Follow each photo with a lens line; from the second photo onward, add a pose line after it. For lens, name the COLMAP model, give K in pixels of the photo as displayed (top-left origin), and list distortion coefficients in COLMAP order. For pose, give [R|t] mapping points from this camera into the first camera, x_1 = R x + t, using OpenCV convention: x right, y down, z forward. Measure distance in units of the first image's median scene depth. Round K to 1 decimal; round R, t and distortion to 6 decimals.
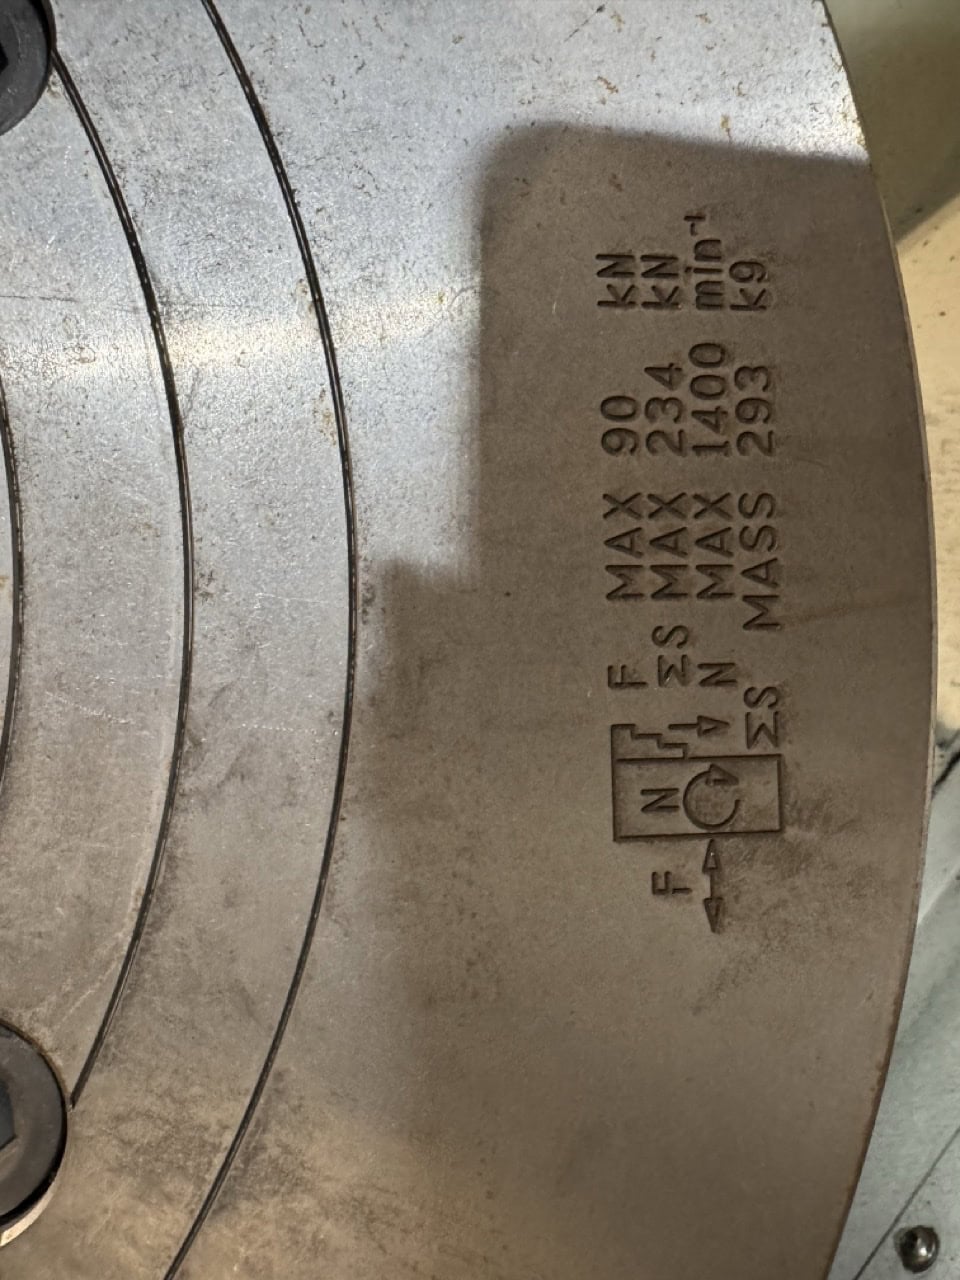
lens RADIAL K [[922.7, 0, 479.6], [0, 922.7, 640.8], [0, 0, 1]] dist [0.011146, -0.026122]
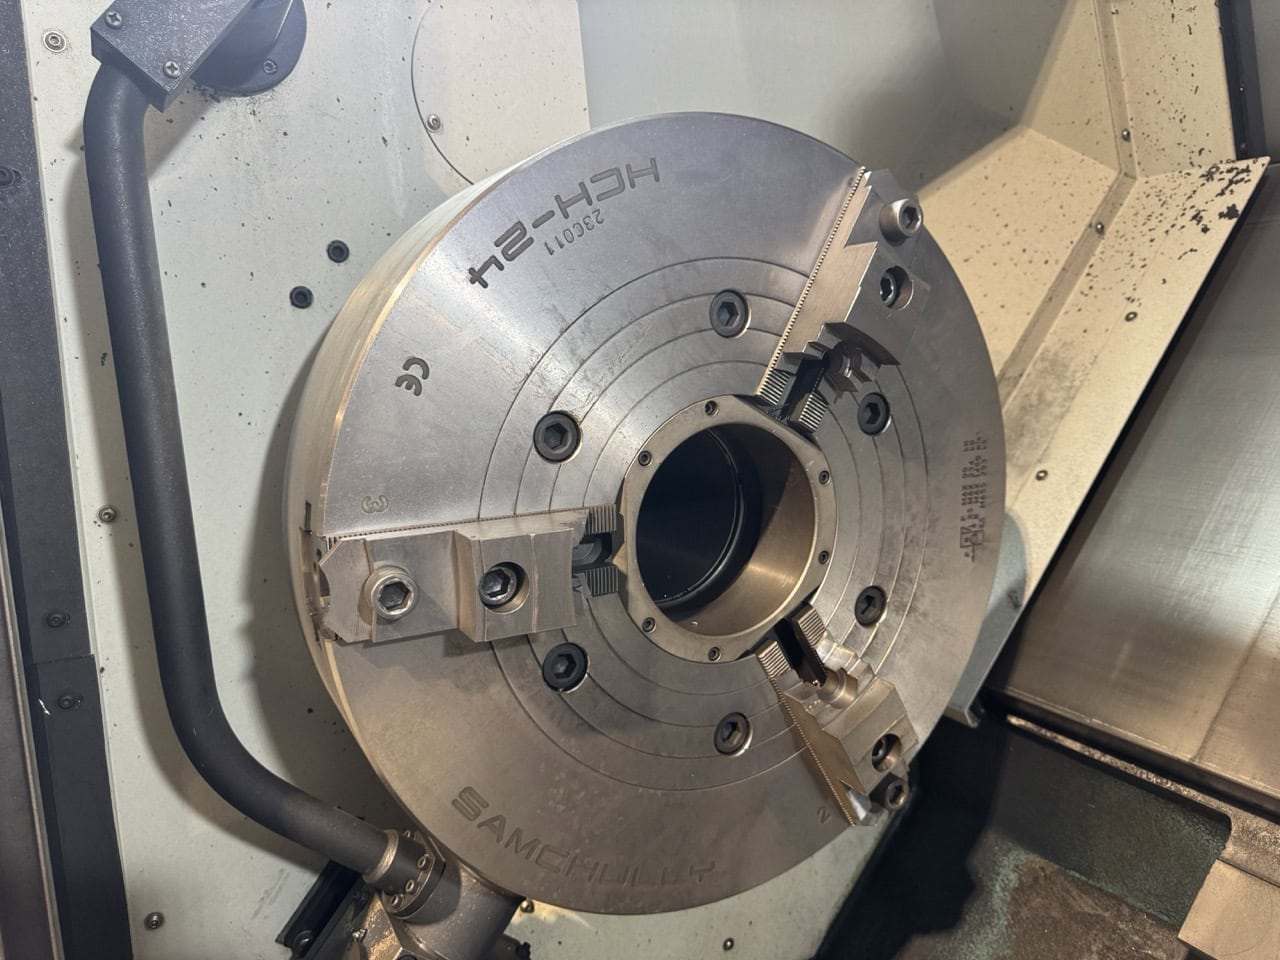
lens RADIAL K [[922.7, 0, 629.0], [0, 922.7, 488.8], [0, 0, 1]] dist [0.011146, -0.026122]
pose [[0.938507, -0.055936, 0.340700, -3.551633], [-0.005100, 0.984436, 0.175671, -1.084067], [-0.345224, -0.166606, 0.923614, -3.345154]]
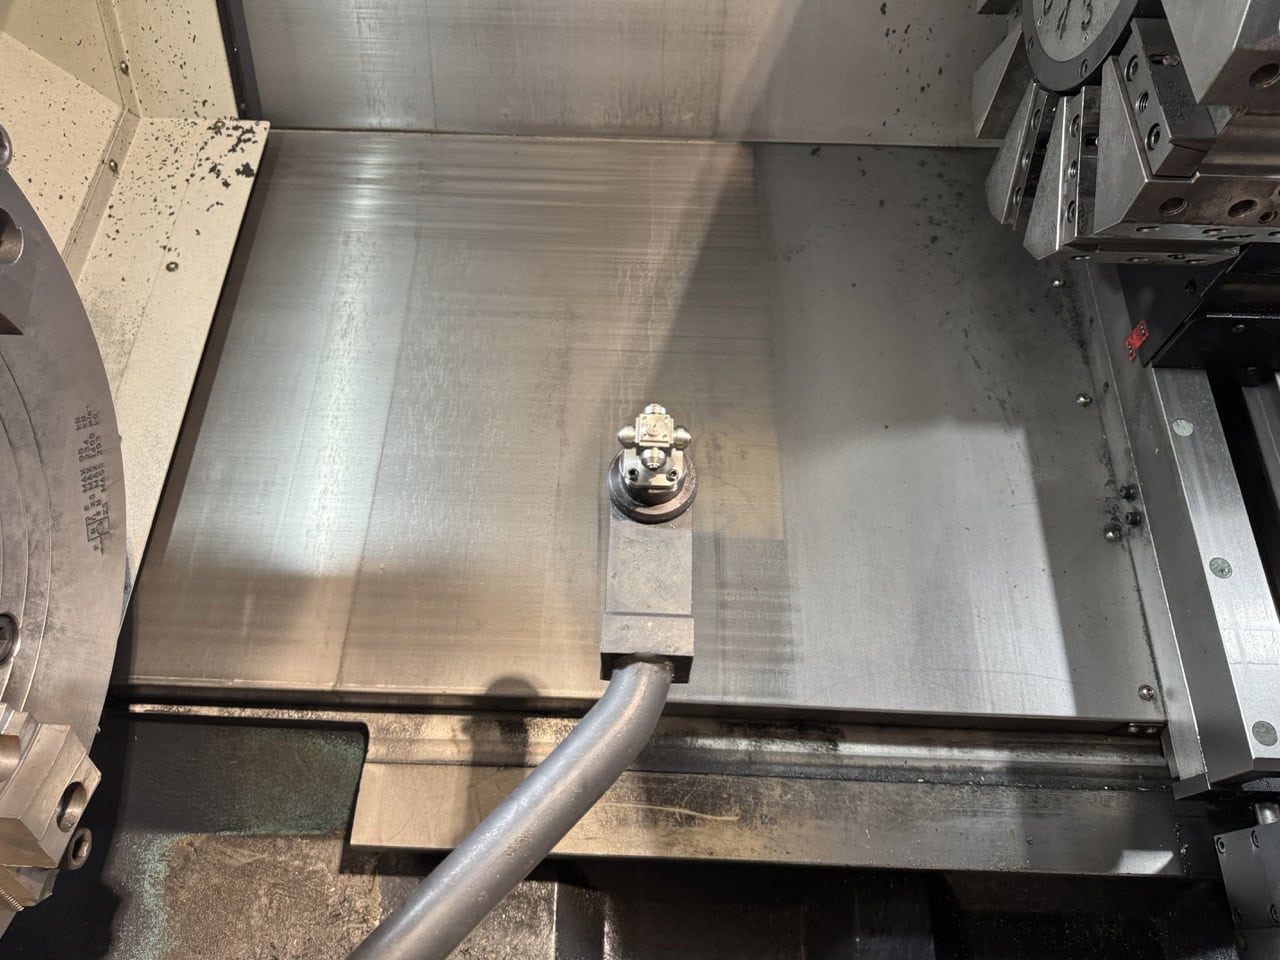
lens RADIAL K [[922.7, 0, 635.9], [0, 922.7, 486.5], [0, 0, 1]] dist [0.011146, -0.026122]
pose [[0.149995, -0.196958, 0.968870, -3.939784], [-0.063149, 0.976047, 0.208193, -1.216331], [-0.986668, -0.092411, 0.133964, -2.375485]]
